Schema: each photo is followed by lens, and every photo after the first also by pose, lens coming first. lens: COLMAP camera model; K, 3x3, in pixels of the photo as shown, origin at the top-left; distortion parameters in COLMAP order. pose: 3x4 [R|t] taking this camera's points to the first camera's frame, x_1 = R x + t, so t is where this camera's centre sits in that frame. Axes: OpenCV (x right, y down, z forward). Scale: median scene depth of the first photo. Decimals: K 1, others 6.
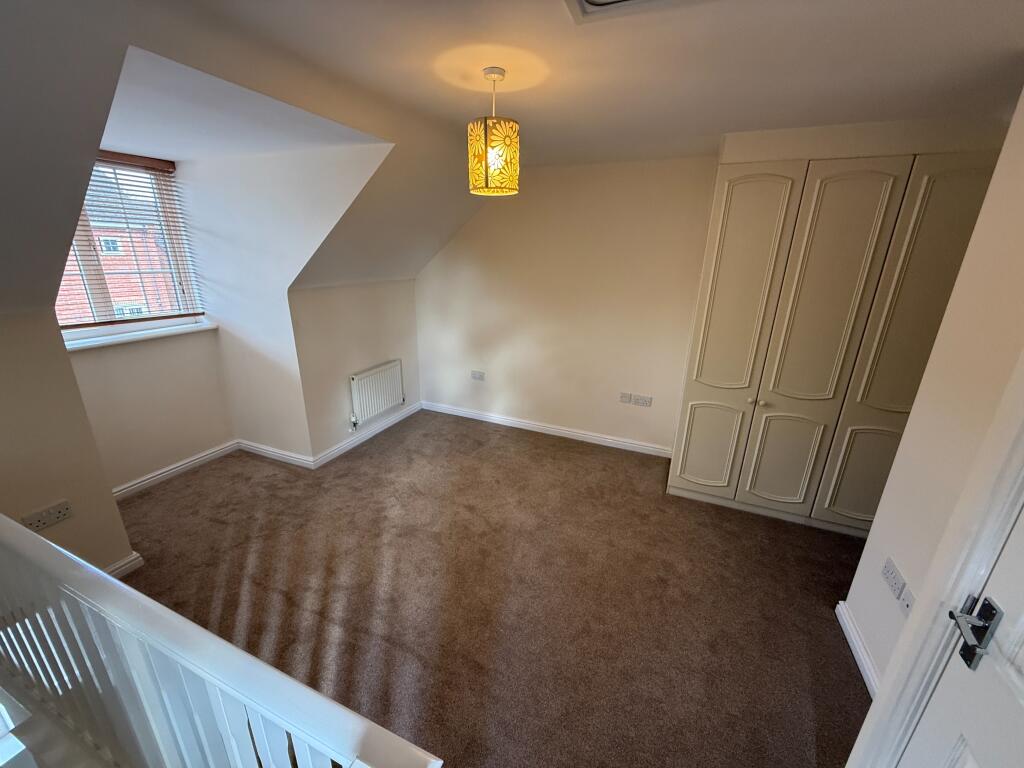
lens RADIAL K [[408.2, 0, 509.9], [0, 408.2, 380.8], [0, 0, 1]] dist [-0.001900, -0.000104]
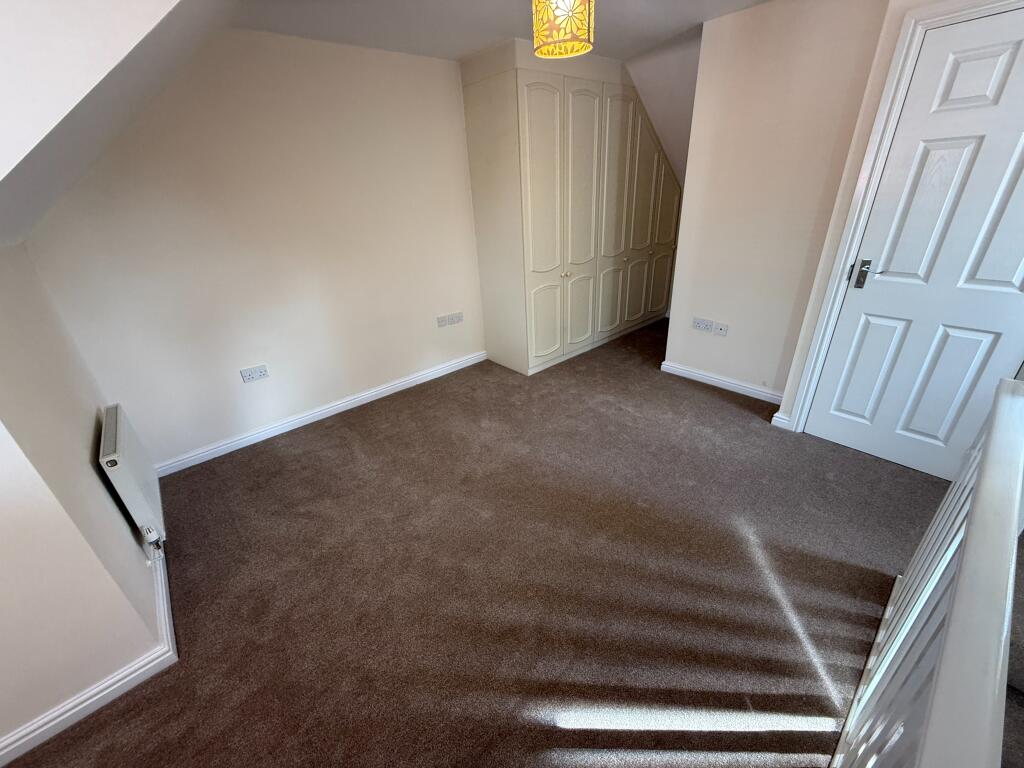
lens RADIAL K [[408.2, 0, 511.3], [0, 408.2, 379.4], [0, 0, 1]] dist [-0.001900, -0.000104]
pose [[0.436416, -0.428048, 0.791401, -0.584443], [0.339125, 0.892969, 0.295974, -0.083234], [-0.833388, 0.139217, 0.534868, 0.419812]]
